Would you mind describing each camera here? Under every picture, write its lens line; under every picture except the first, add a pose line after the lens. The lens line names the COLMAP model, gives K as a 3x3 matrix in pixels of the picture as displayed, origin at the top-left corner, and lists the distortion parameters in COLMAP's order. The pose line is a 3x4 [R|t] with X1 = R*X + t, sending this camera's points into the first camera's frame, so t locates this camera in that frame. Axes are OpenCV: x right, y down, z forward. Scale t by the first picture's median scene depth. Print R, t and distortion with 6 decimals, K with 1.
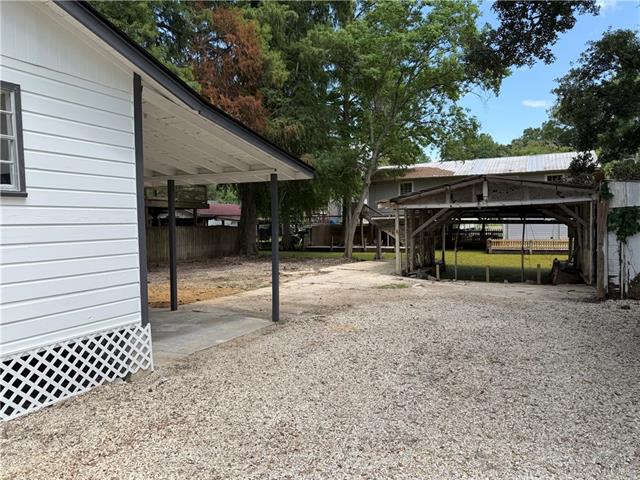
lens RADIAL K [[453.8, 0, 318.5], [0, 453.8, 242.2], [0, 0, 1]] dist [0.003590, -0.010702]
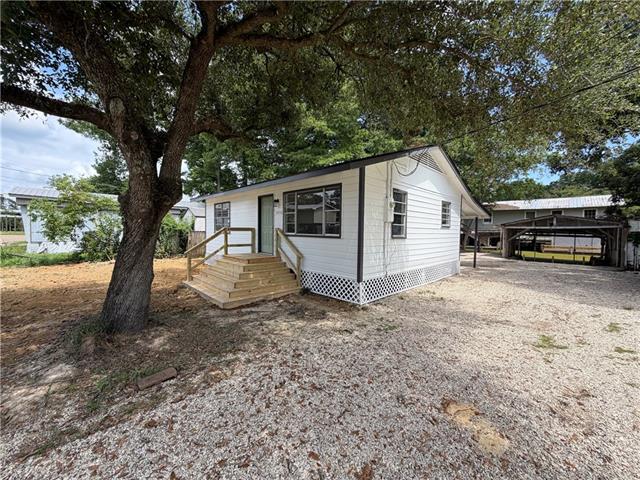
lens RADIAL K [[255.3, 0, 319.0], [0, 255.3, 236.6], [0, 0, 1]] dist [0.002562, -0.000025]
pose [[0.948649, 0.034506, -0.314443, -0.457374], [-0.041012, 0.999059, -0.014095, 0.033998], [0.313661, 0.026267, 0.949172, -0.754543]]
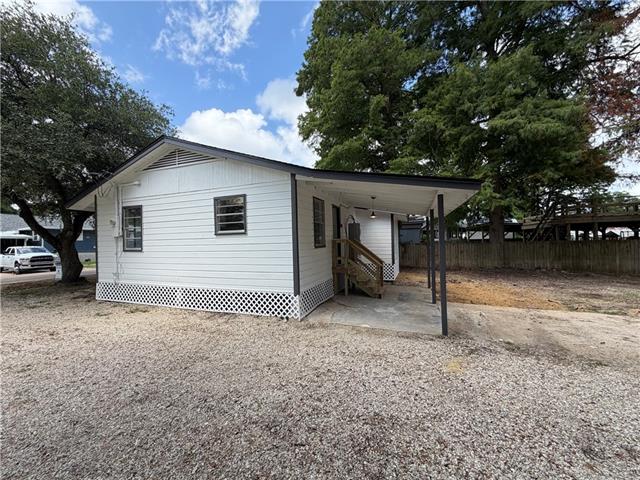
lens RADIAL K [[255.3, 0, 319.7], [0, 255.3, 237.4], [0, 0, 1]] dist [0.002562, -0.000025]
pose [[0.110926, -0.005949, -0.993811, 0.413691], [-0.026117, 0.999619, -0.008898, -0.034174], [0.993485, 0.026942, 0.110729, 0.560300]]
